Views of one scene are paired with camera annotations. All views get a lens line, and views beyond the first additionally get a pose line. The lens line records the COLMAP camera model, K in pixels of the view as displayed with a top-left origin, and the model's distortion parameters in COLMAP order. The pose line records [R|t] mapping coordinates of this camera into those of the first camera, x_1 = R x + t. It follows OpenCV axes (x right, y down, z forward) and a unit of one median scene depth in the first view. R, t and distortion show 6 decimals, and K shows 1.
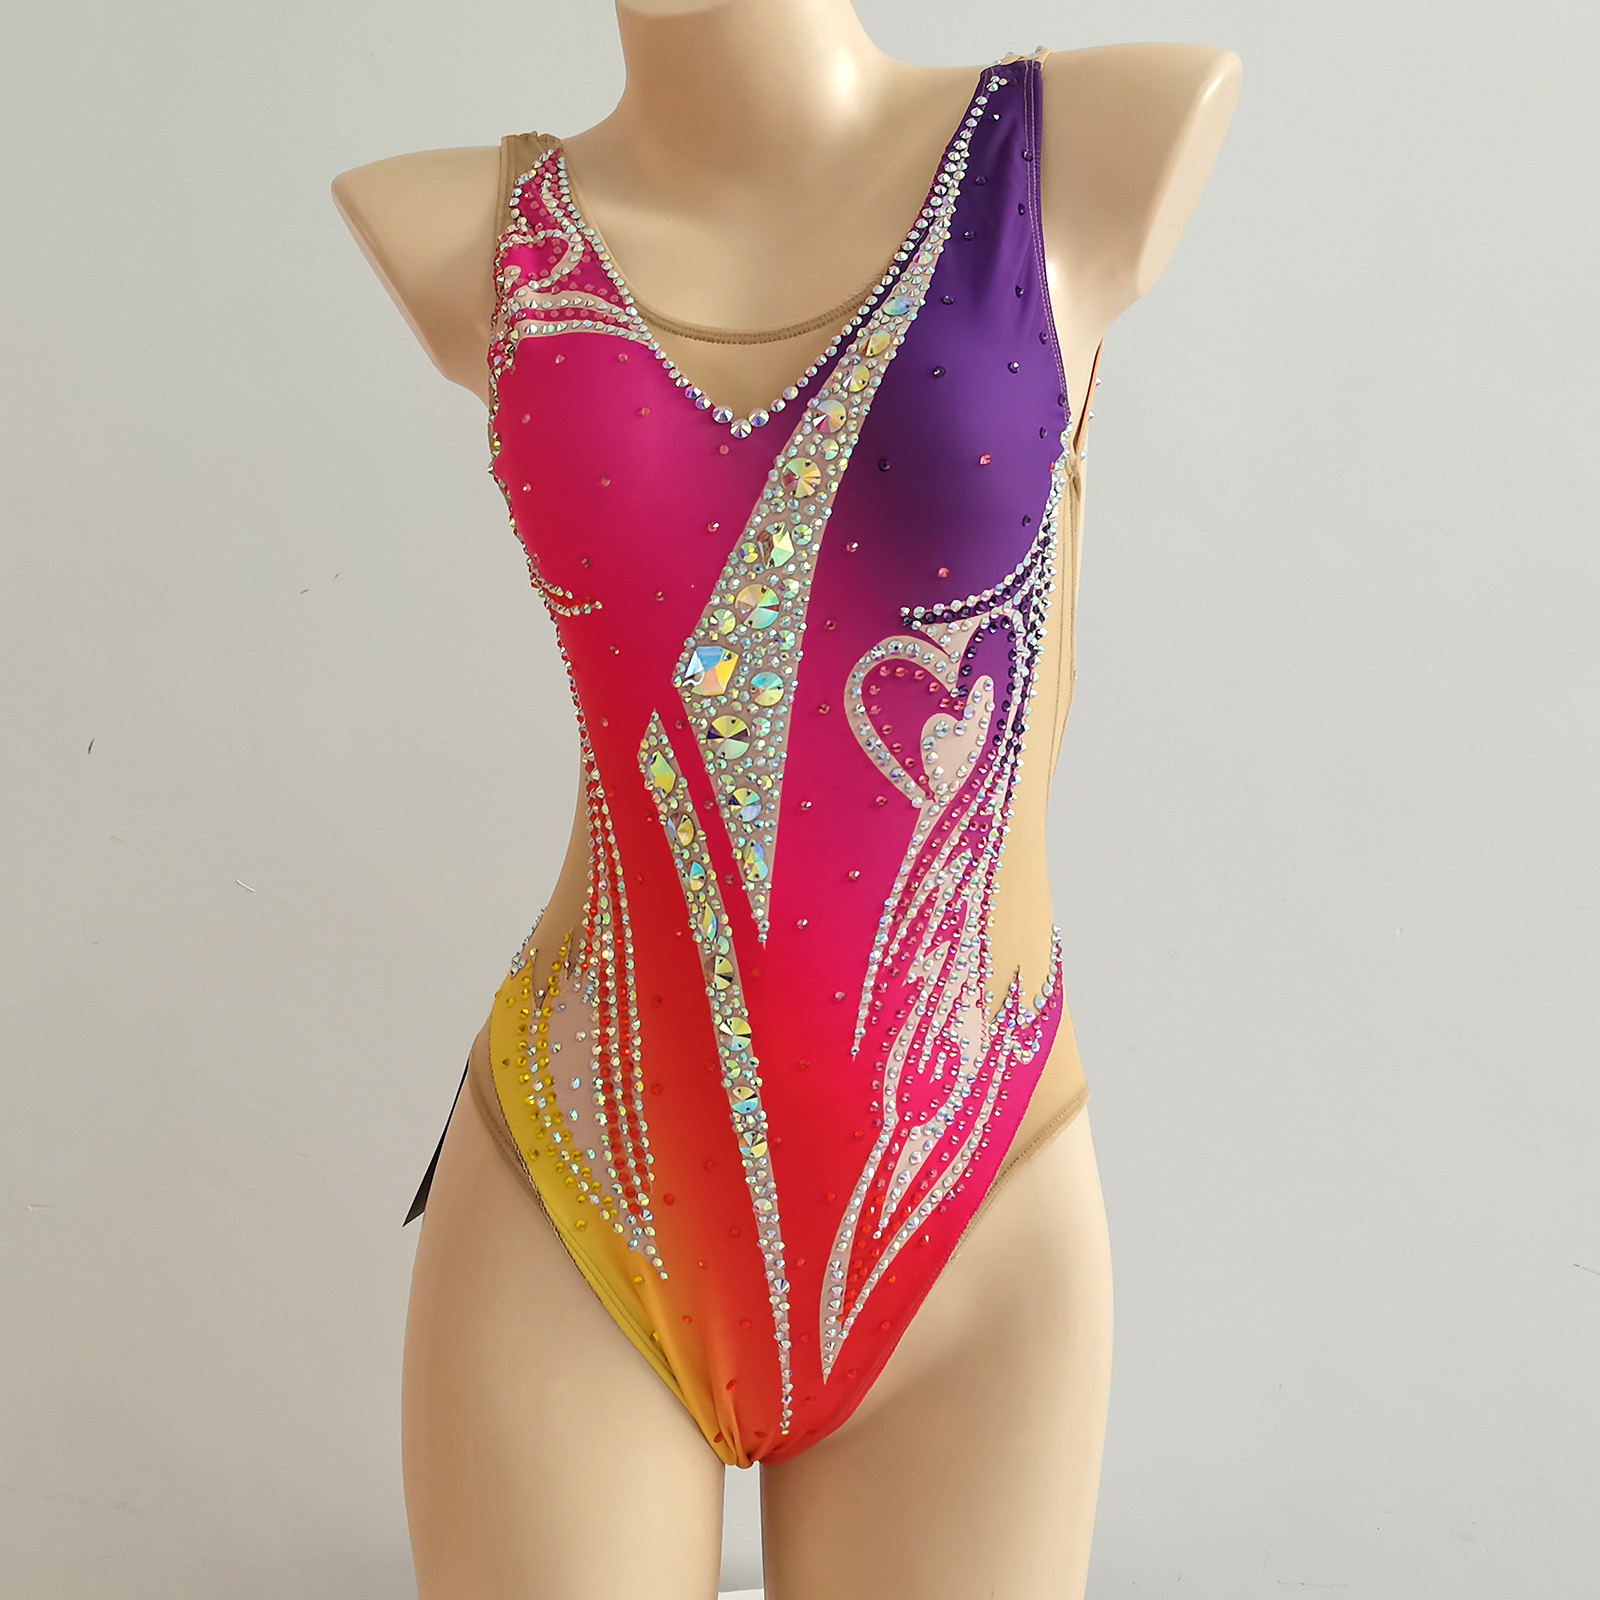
lens RADIAL K [[1677.7, 0, 958.2], [0, 1677.7, 800.7], [0, 0, 1]] dist [-0.011134, -0.031447]
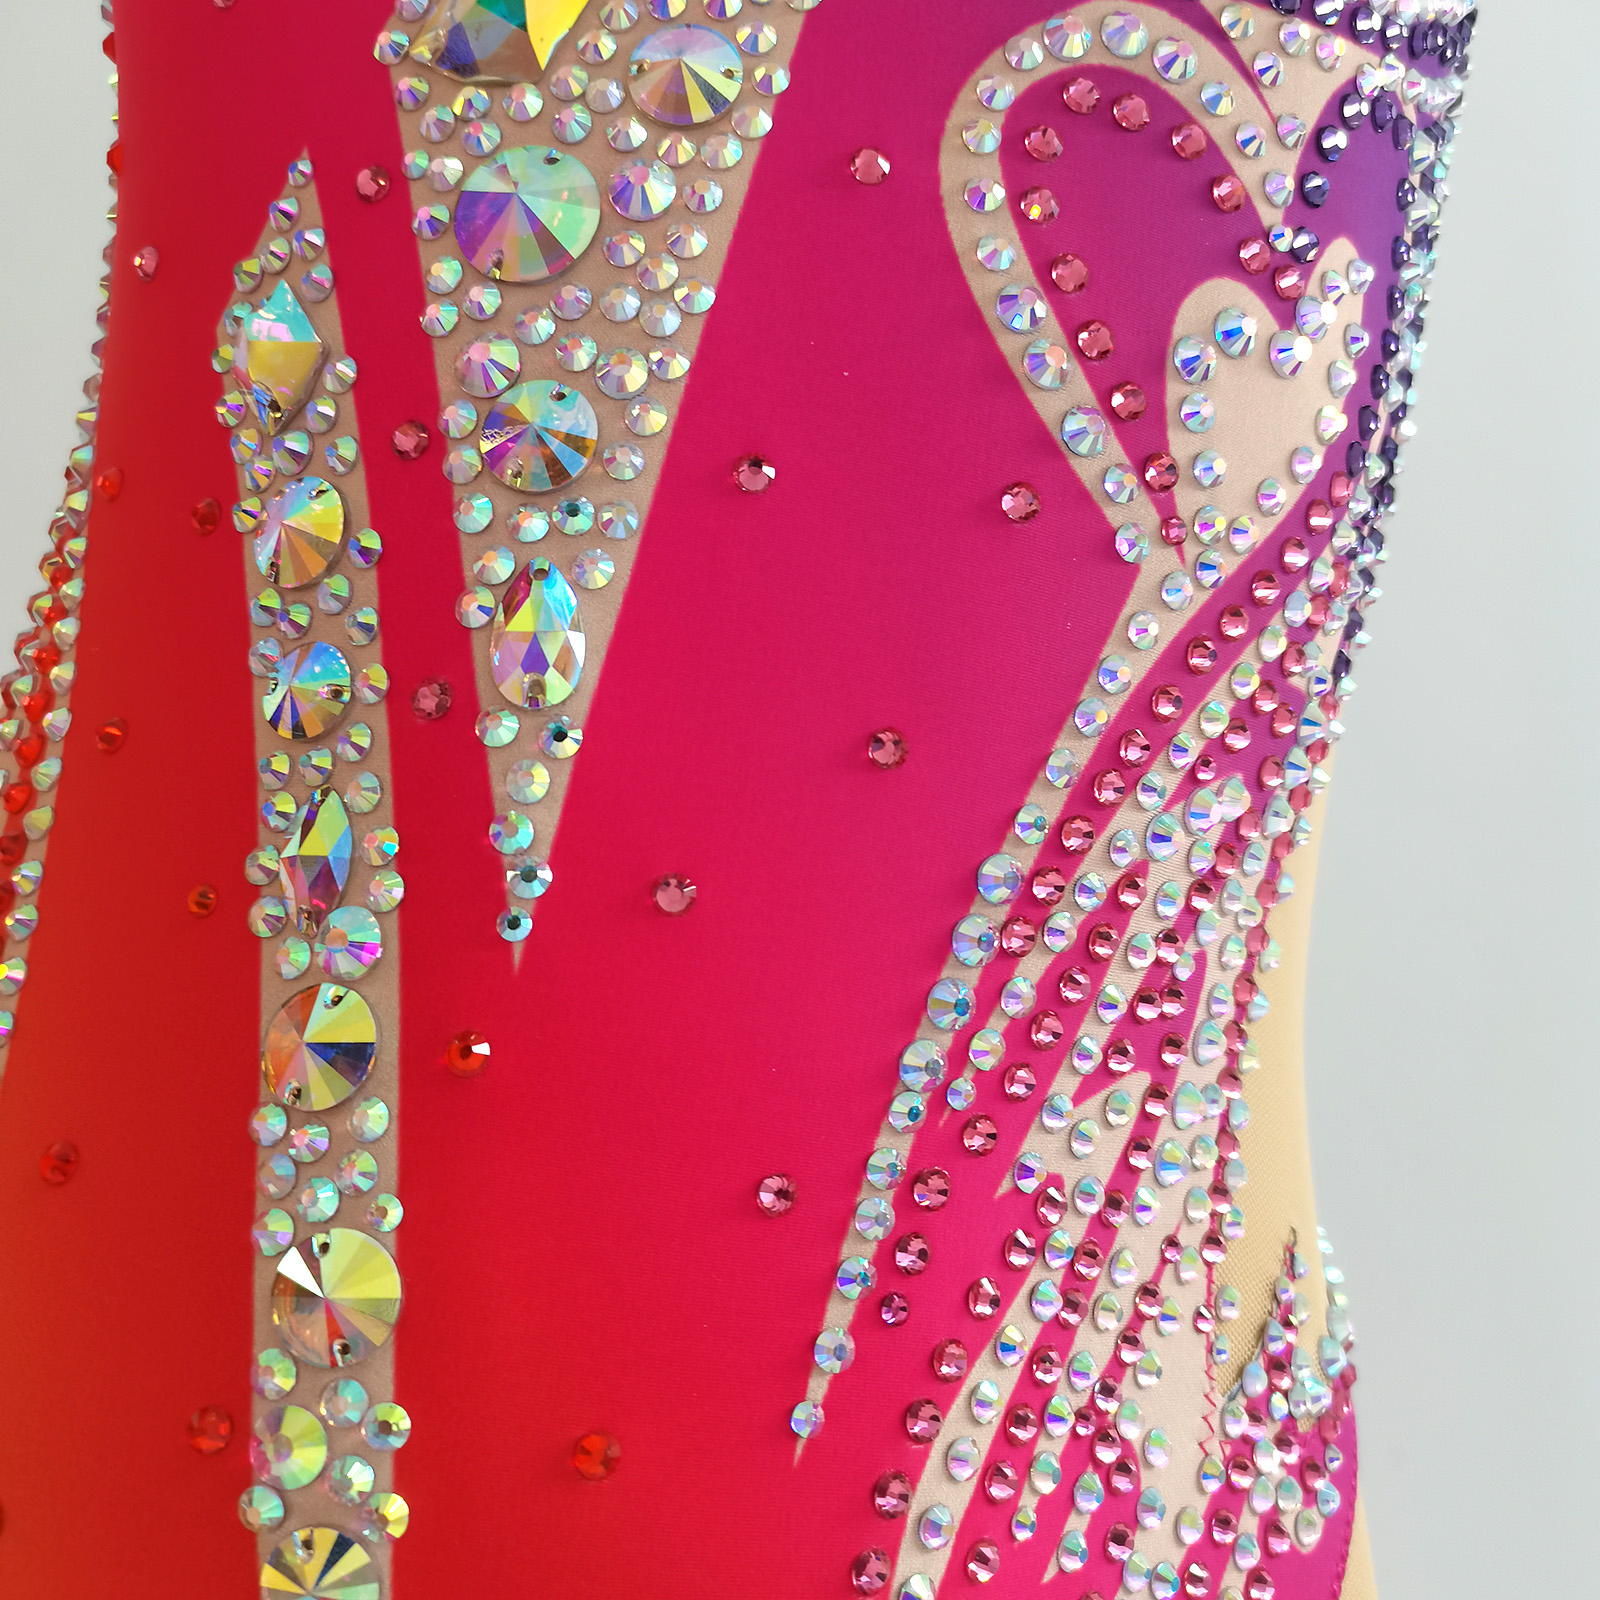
lens RADIAL K [[1677.7, 0, 958.2], [0, 1677.7, 800.7], [0, 0, 1]] dist [-0.011134, -0.031447]
pose [[0.985155, 0.139594, 0.099914, -0.075747], [-0.105082, 0.950618, -0.292032, 0.129849], [-0.135746, 0.277198, 0.951175, 0.720448]]
